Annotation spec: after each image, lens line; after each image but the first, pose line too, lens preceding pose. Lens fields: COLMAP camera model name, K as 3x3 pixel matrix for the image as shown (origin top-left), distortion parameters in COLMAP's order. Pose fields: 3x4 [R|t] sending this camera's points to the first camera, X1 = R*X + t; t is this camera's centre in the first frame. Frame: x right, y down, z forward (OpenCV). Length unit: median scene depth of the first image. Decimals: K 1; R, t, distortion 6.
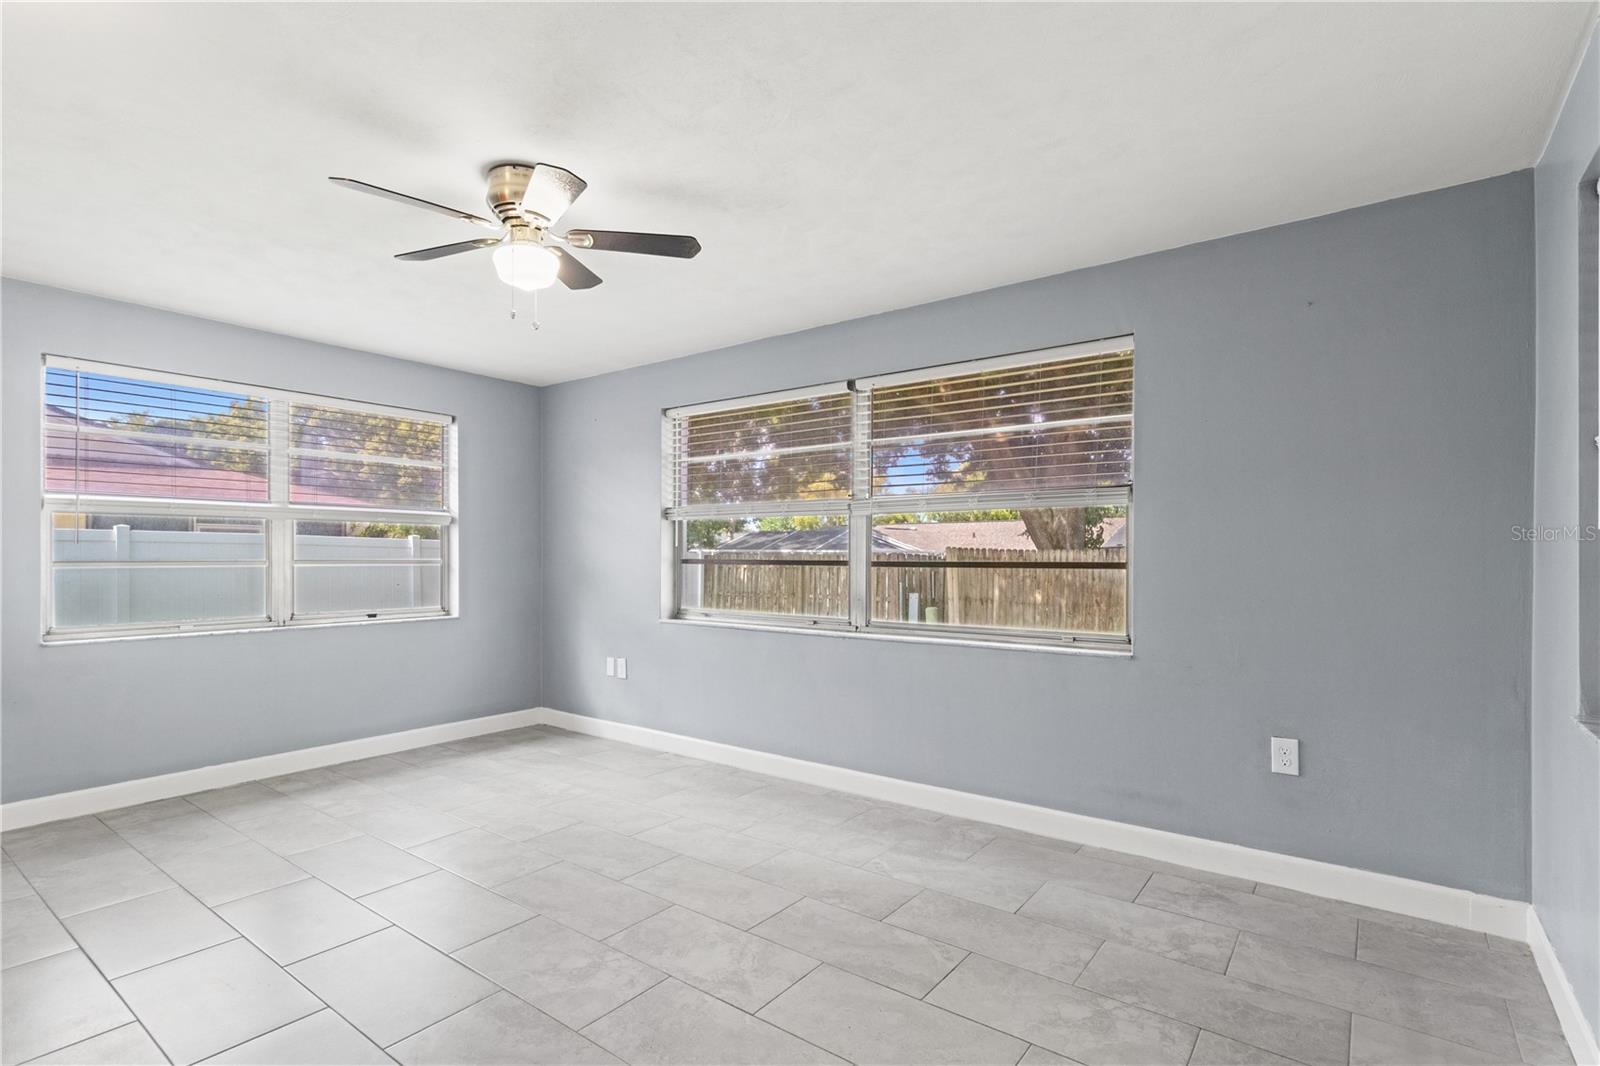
lens RADIAL K [[760.9, 0, 812.2], [0, 760.9, 517.3], [0, 0, 1]] dist [0.001851, 0.000176]
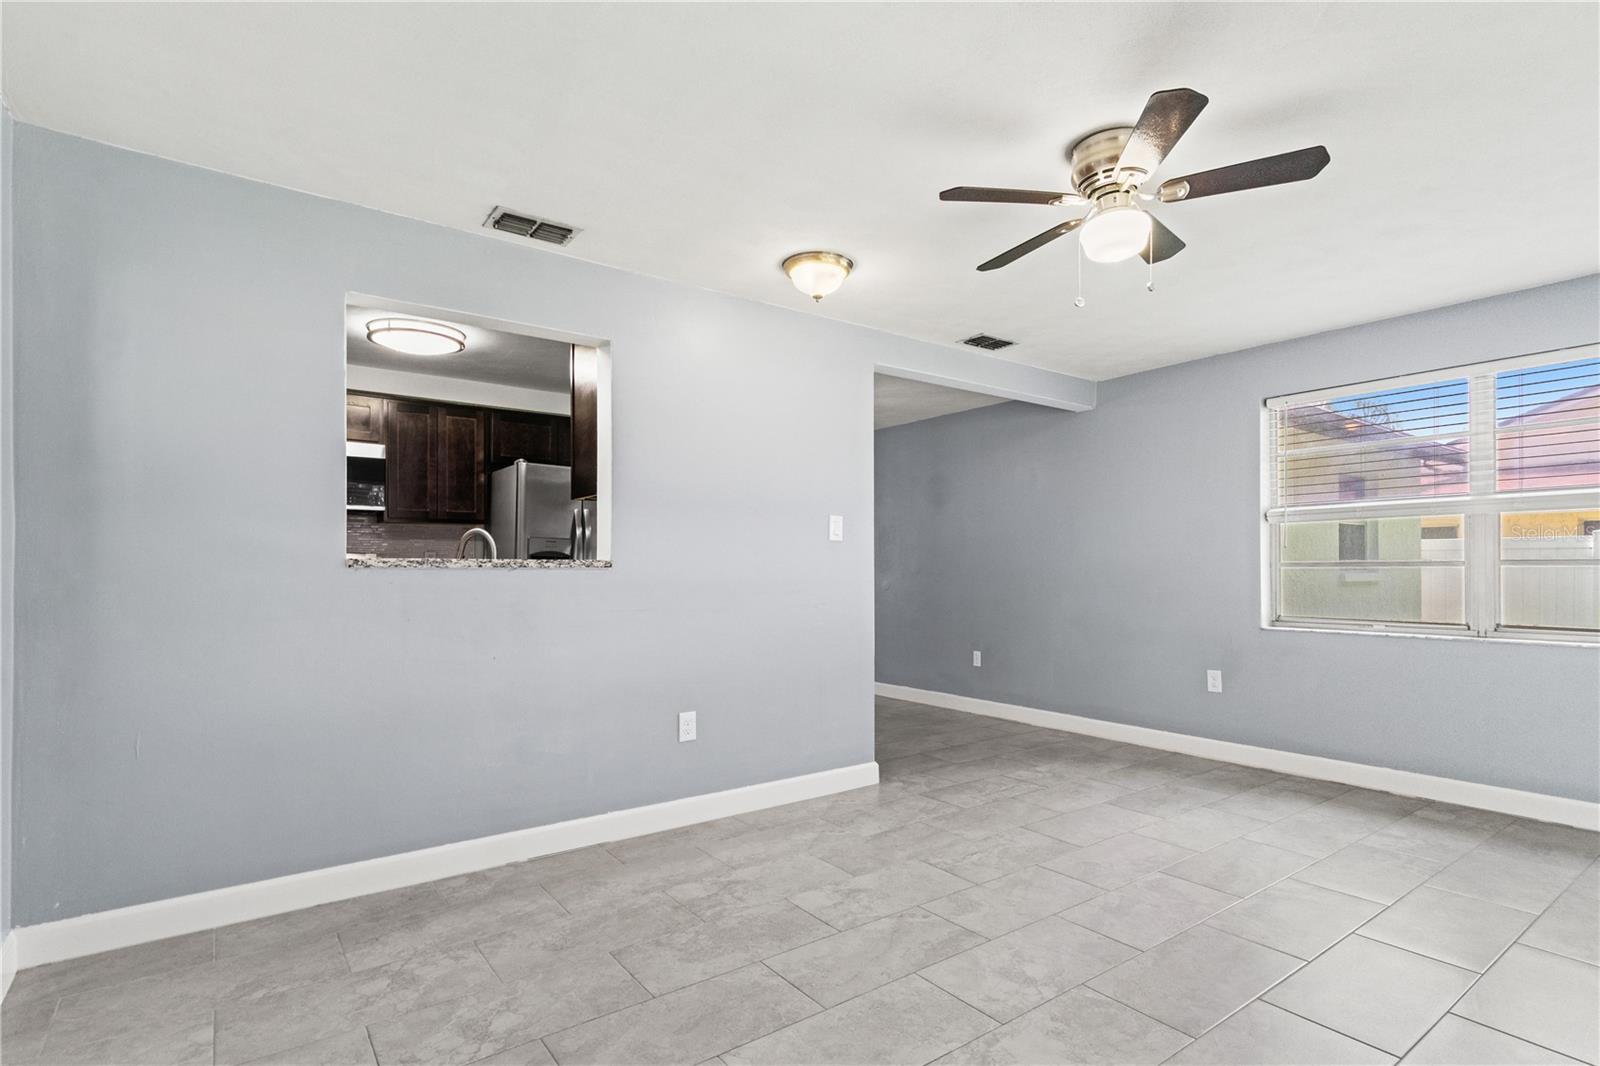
lens RADIAL K [[798.5, 0, 814.5], [0, 798.5, 560.5], [0, 0, 1]] dist [-0.001015, -0.000072]
pose [[-0.292709, -0.010620, -0.956143, 0.562938], [0.052224, 0.998268, -0.027076, 0.060034], [0.954774, -0.057859, -0.291648, 0.803194]]
